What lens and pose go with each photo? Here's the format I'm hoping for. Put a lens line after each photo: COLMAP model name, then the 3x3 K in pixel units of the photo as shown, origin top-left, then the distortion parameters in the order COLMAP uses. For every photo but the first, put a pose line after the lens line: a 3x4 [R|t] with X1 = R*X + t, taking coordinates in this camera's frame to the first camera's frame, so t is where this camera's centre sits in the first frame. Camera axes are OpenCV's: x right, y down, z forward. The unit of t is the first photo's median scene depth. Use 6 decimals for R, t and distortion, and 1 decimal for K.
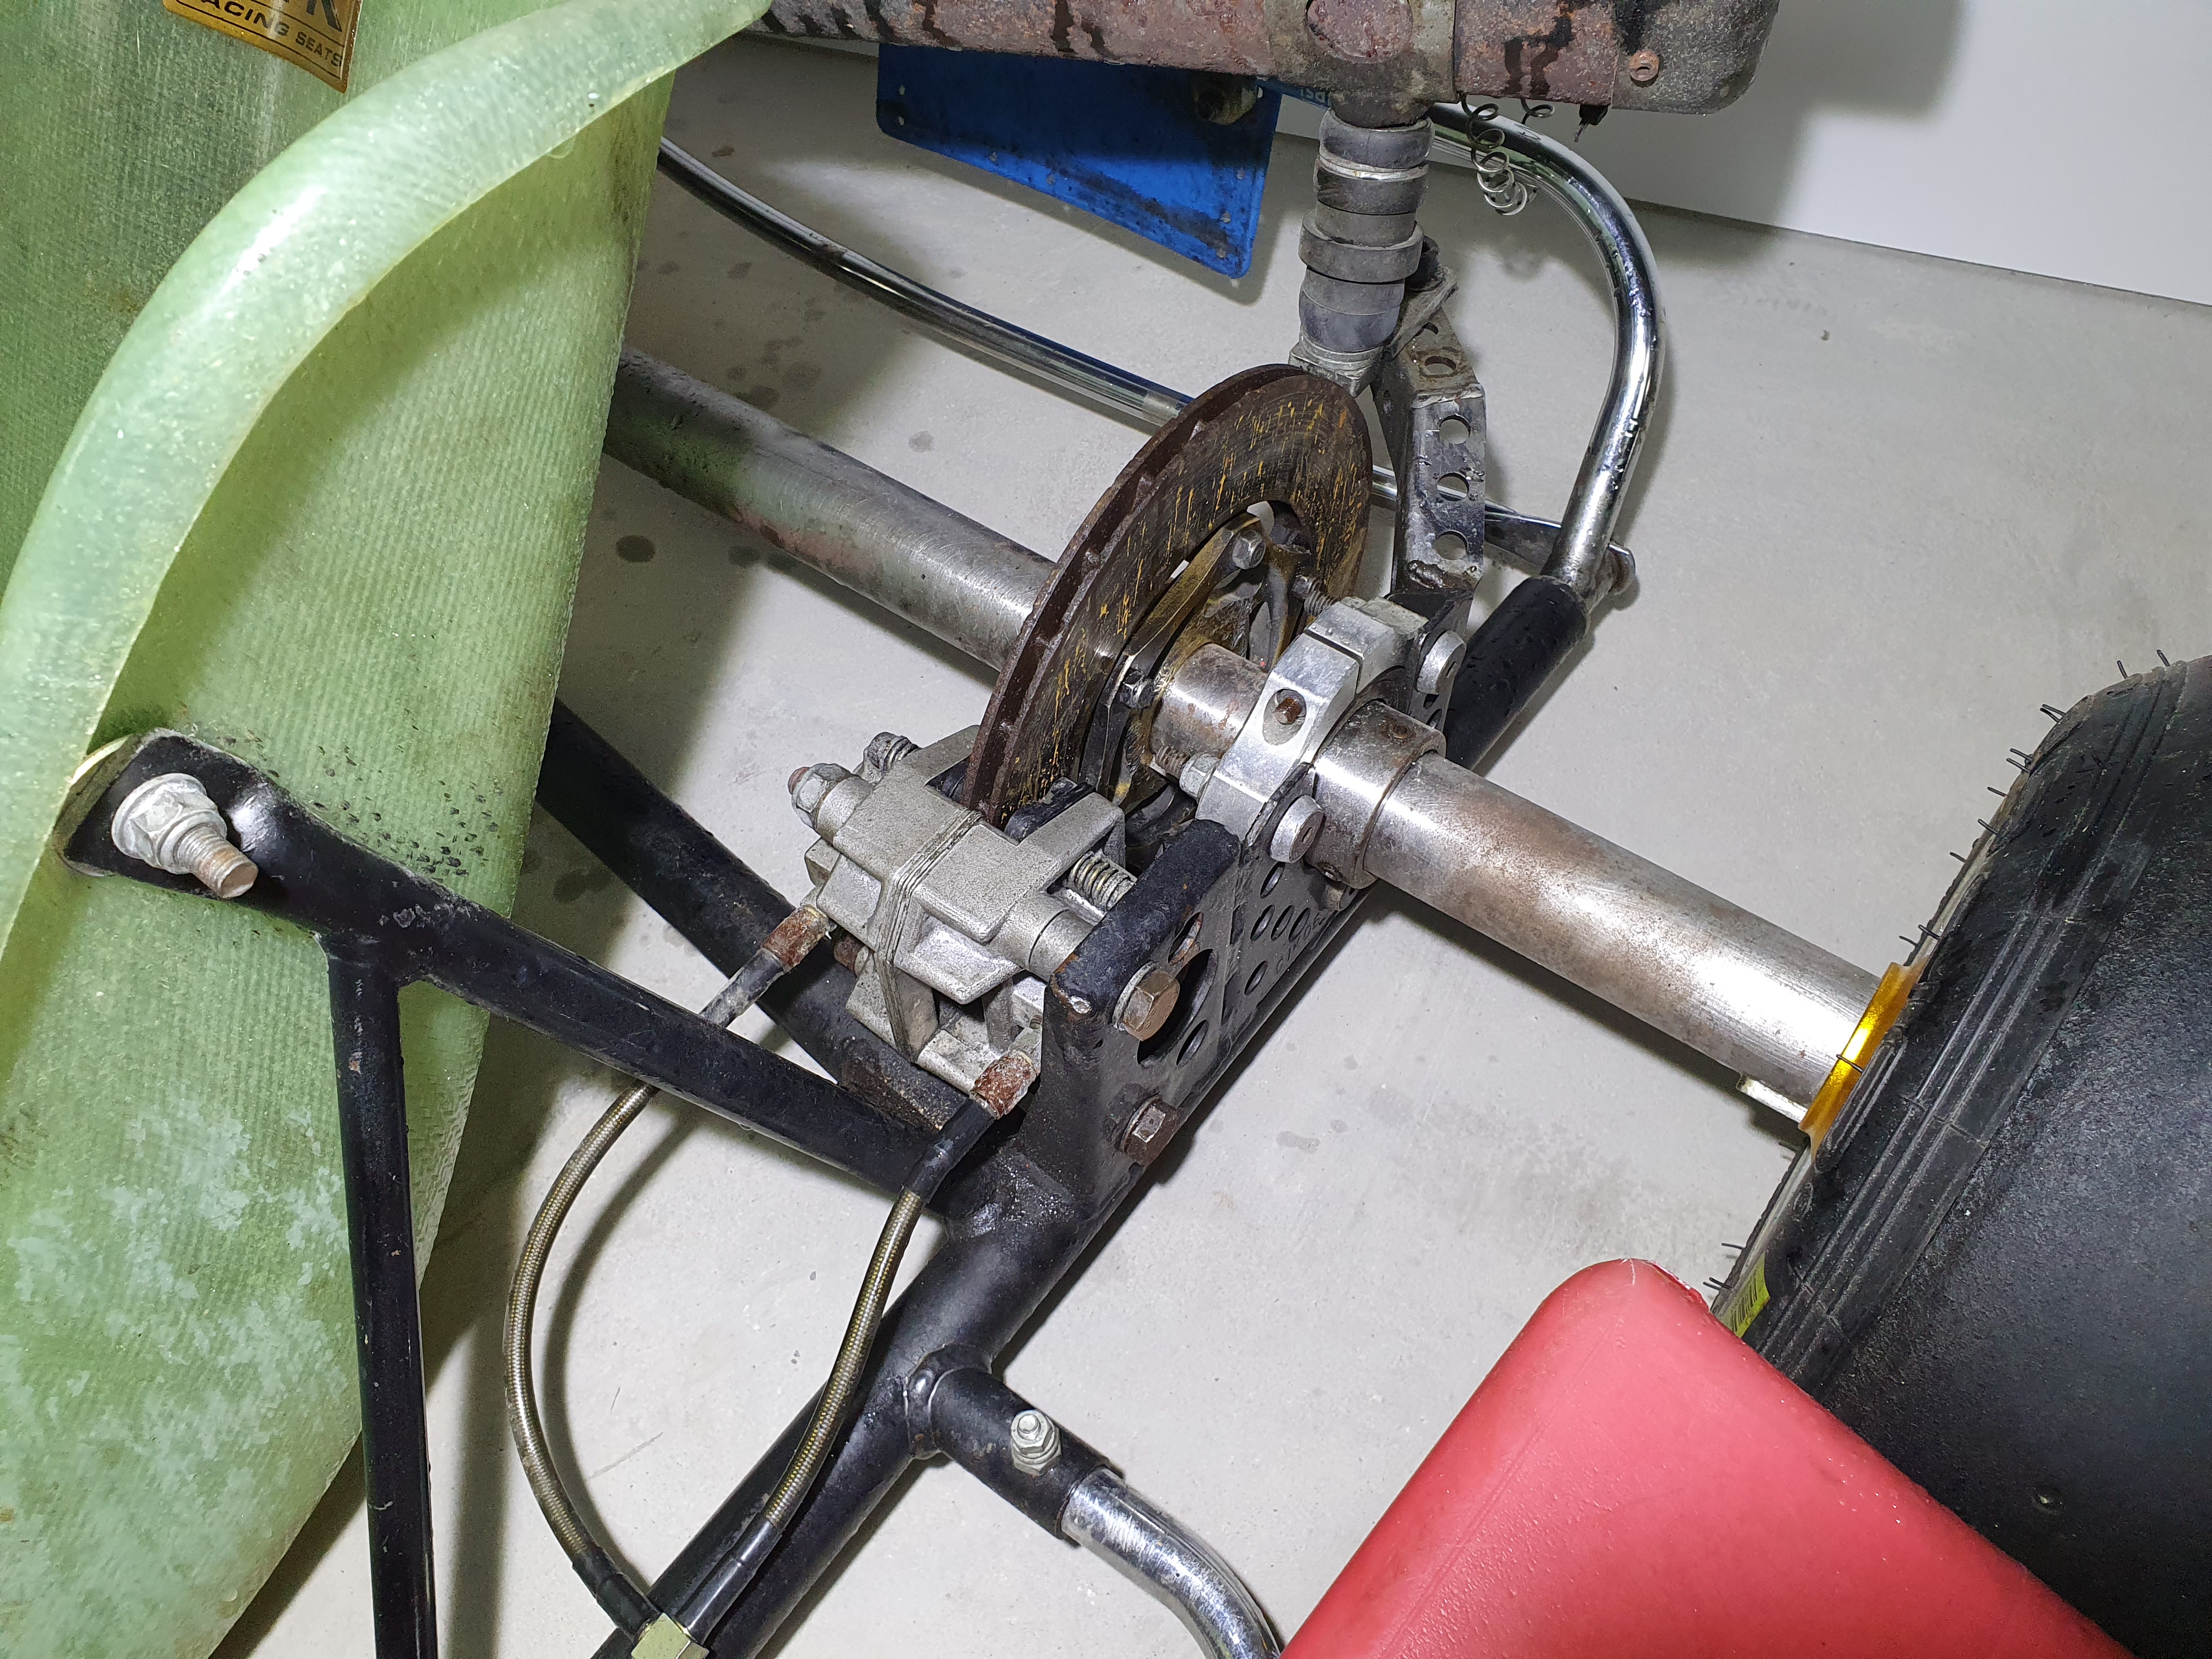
lens RADIAL K [[1660.1, 0, 1107.3], [0, 1660.1, 881.7], [0, 0, 1]] dist [0.056565, -0.073743]
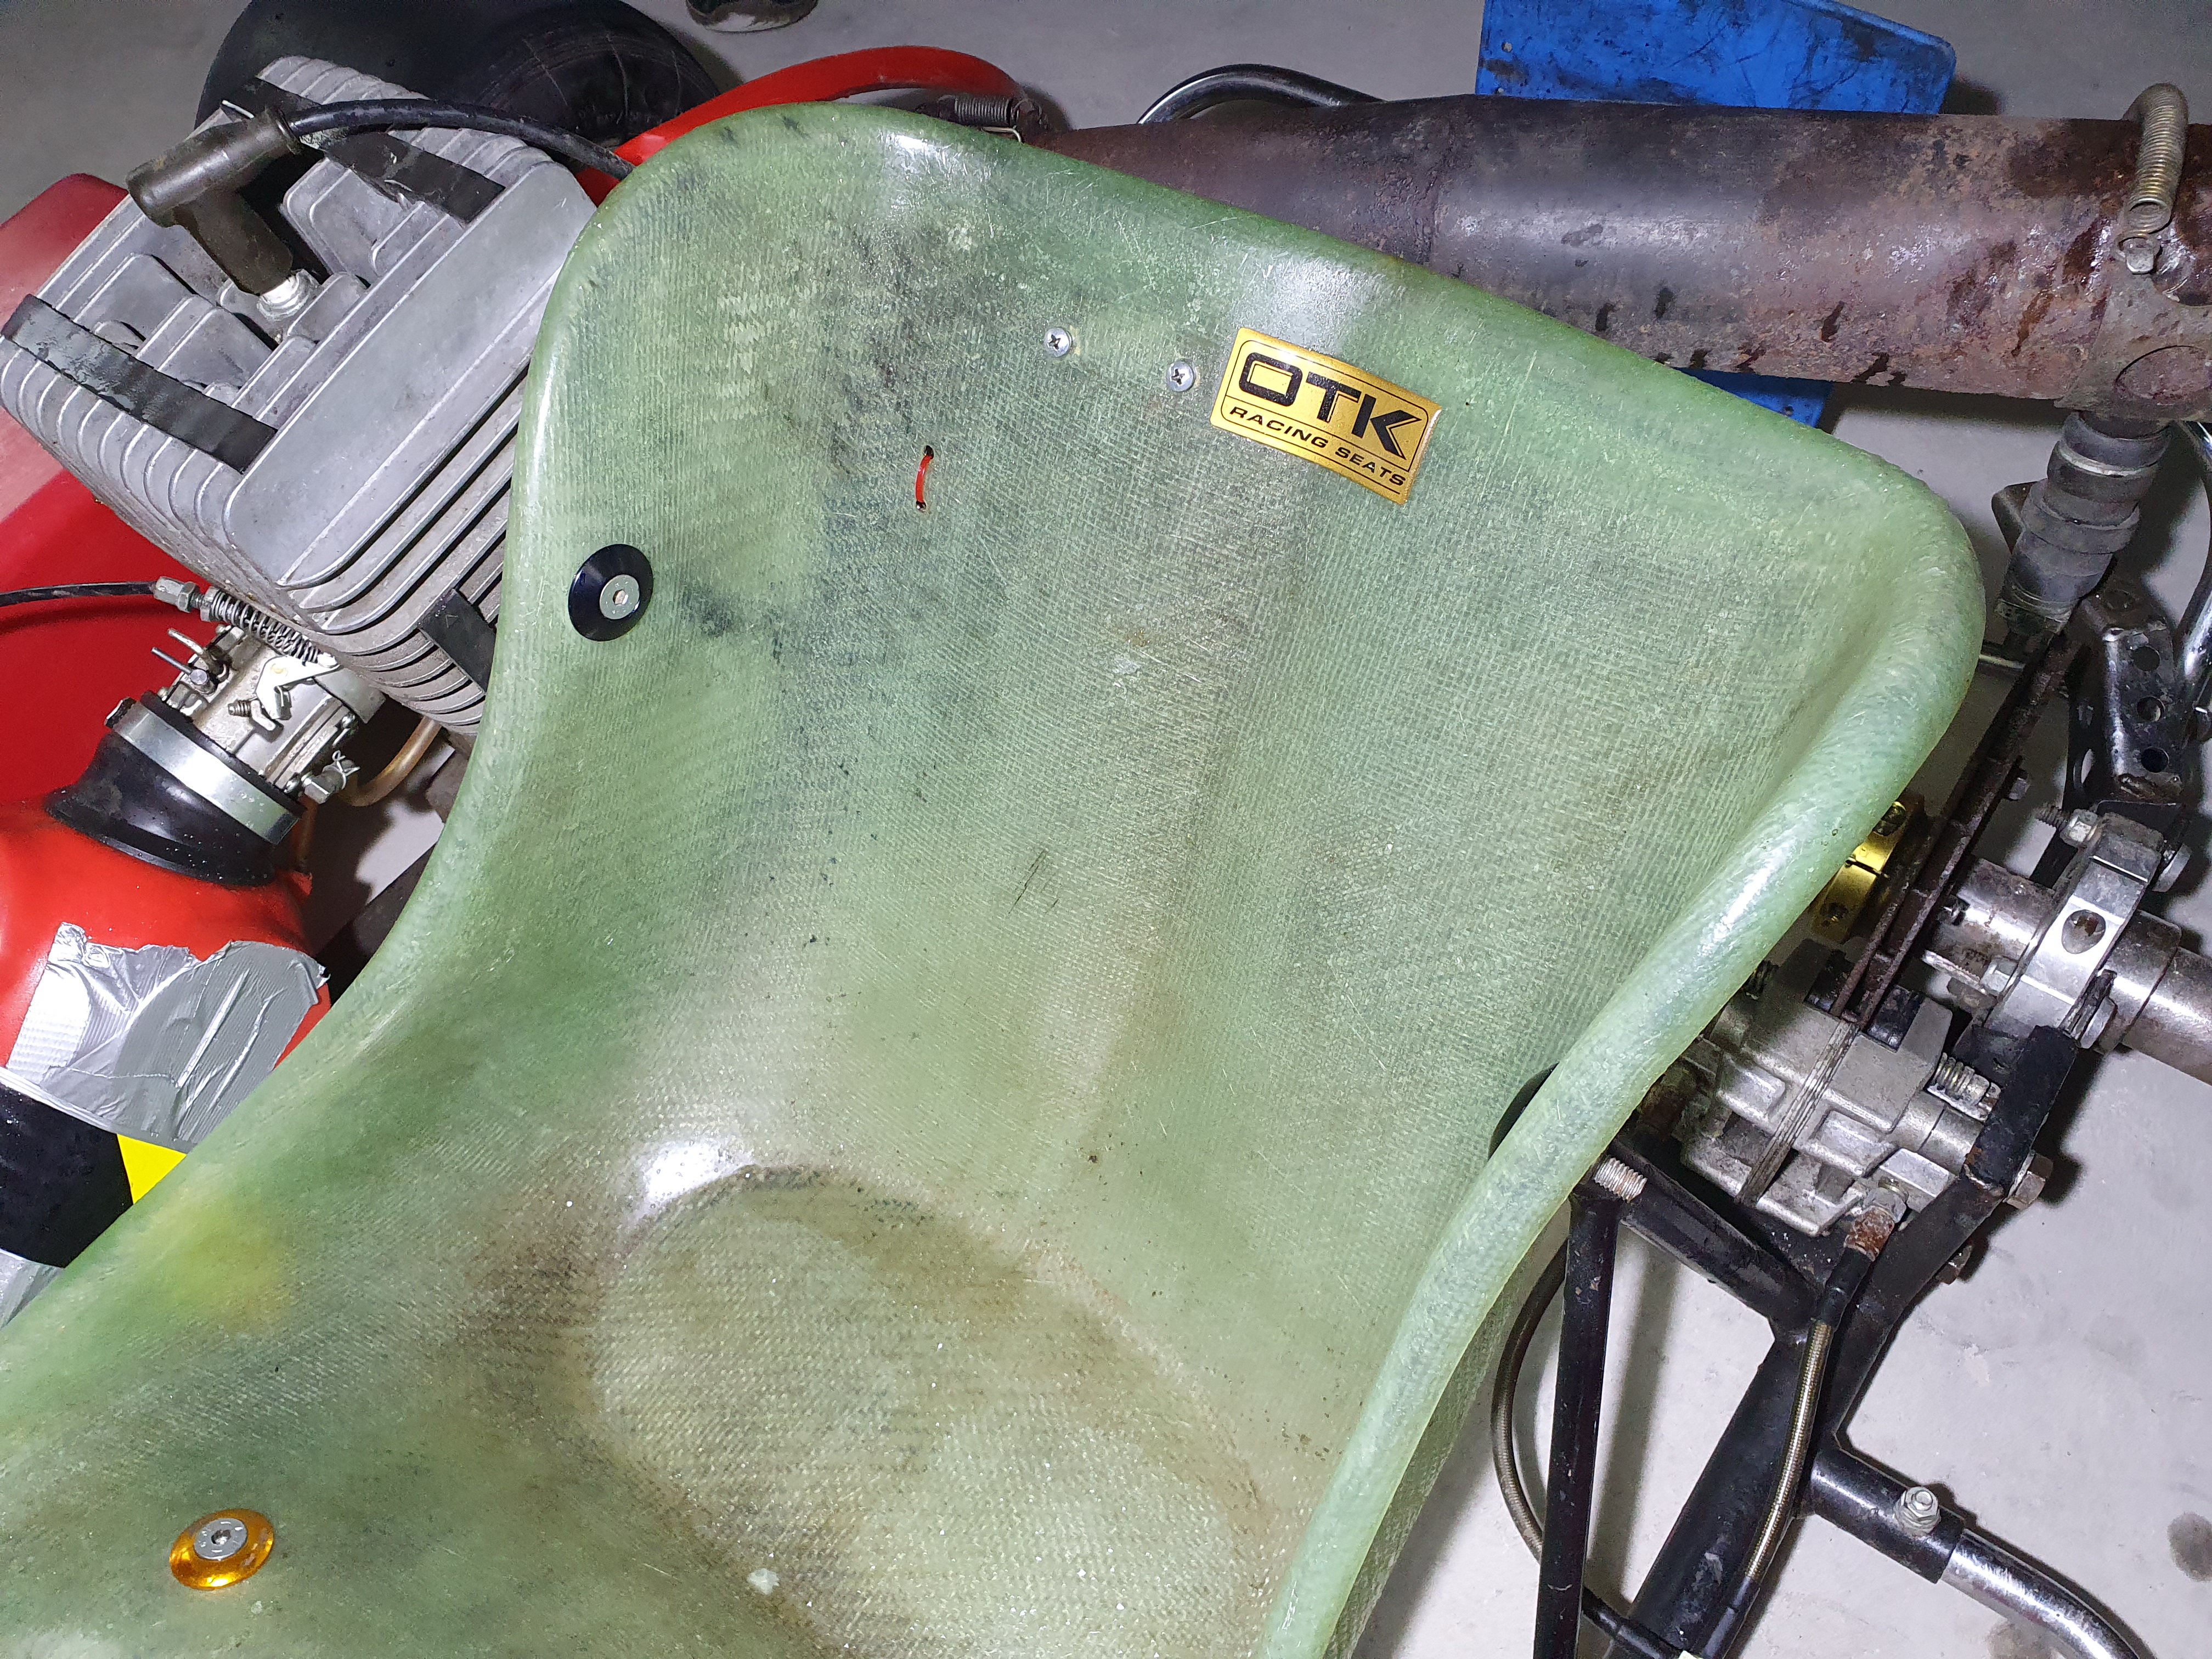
lens RADIAL K [[1660.1, 0, 1107.3], [0, 1660.1, 881.7], [0, 0, 1]] dist [0.056565, -0.073743]
pose [[0.999021, -0.037337, -0.023731, -0.593899], [0.038471, 0.998043, 0.049300, -0.228031], [0.021844, -0.050164, 0.998502, -0.267792]]
